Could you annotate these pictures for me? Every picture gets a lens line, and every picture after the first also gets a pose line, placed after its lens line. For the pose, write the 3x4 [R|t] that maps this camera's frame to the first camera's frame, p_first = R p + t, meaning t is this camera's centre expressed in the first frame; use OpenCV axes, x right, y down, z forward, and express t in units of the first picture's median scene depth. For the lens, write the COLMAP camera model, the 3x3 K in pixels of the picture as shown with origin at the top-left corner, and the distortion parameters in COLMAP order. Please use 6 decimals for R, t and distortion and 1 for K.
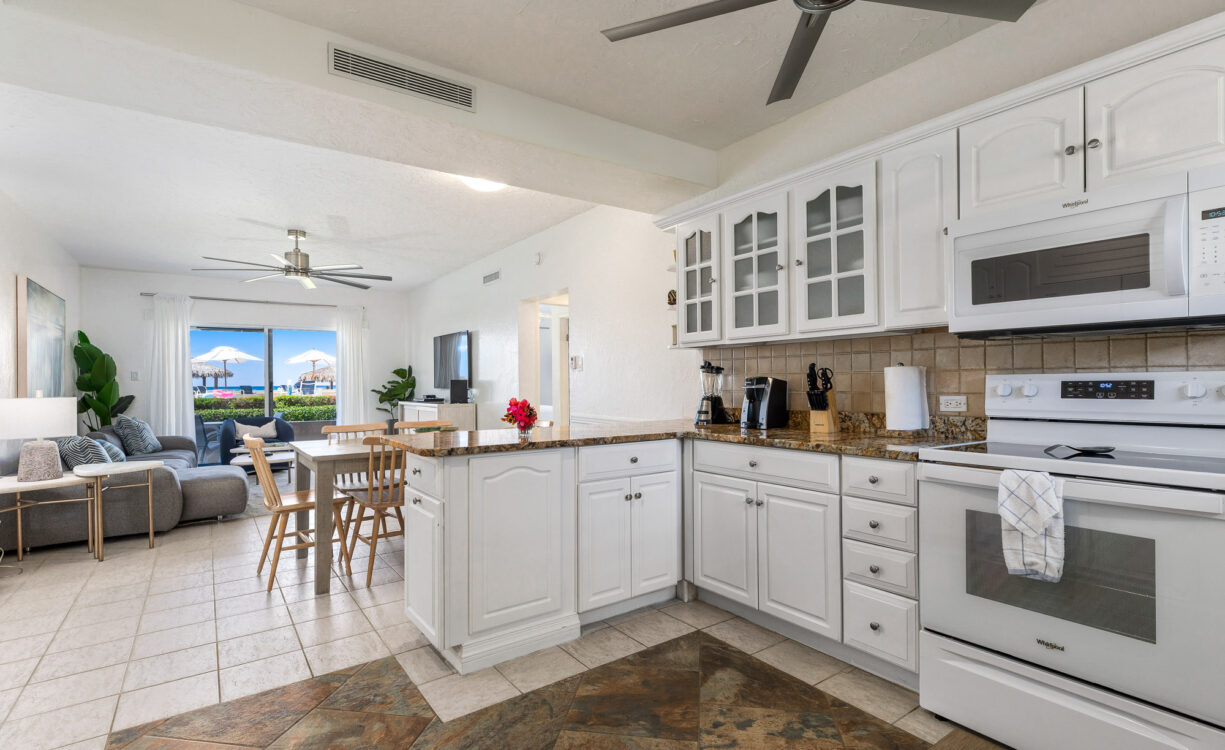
lens RADIAL K [[569.4, 0, 596.3], [0, 569.4, 377.4], [0, 0, 1]] dist [0.000341, 0.000017]
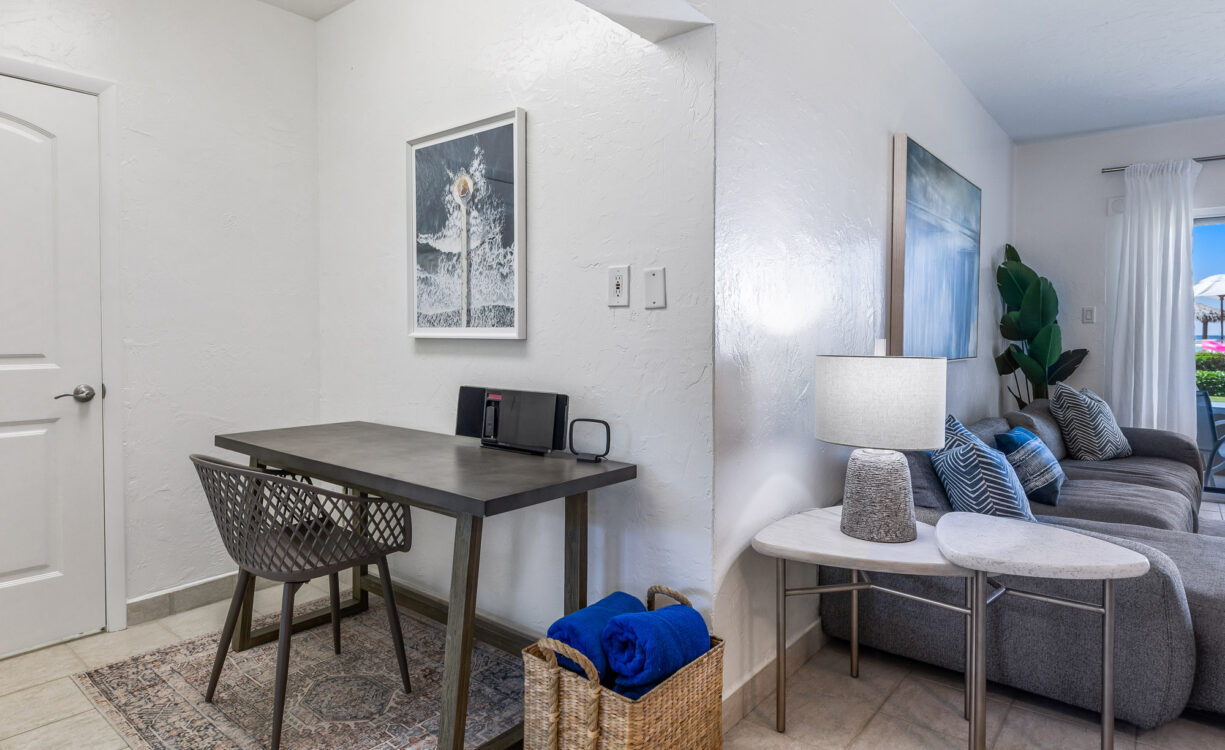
lens RADIAL K [[688.7, 0, 609.5], [0, 688.7, 355.1], [0, 0, 1]] dist [-0.000257, -0.000025]
pose [[0.273673, 0.043755, -0.960827, -0.308943], [0.000923, 0.998952, 0.045754, 0.005974], [0.961822, -0.013408, 0.273345, 0.390632]]
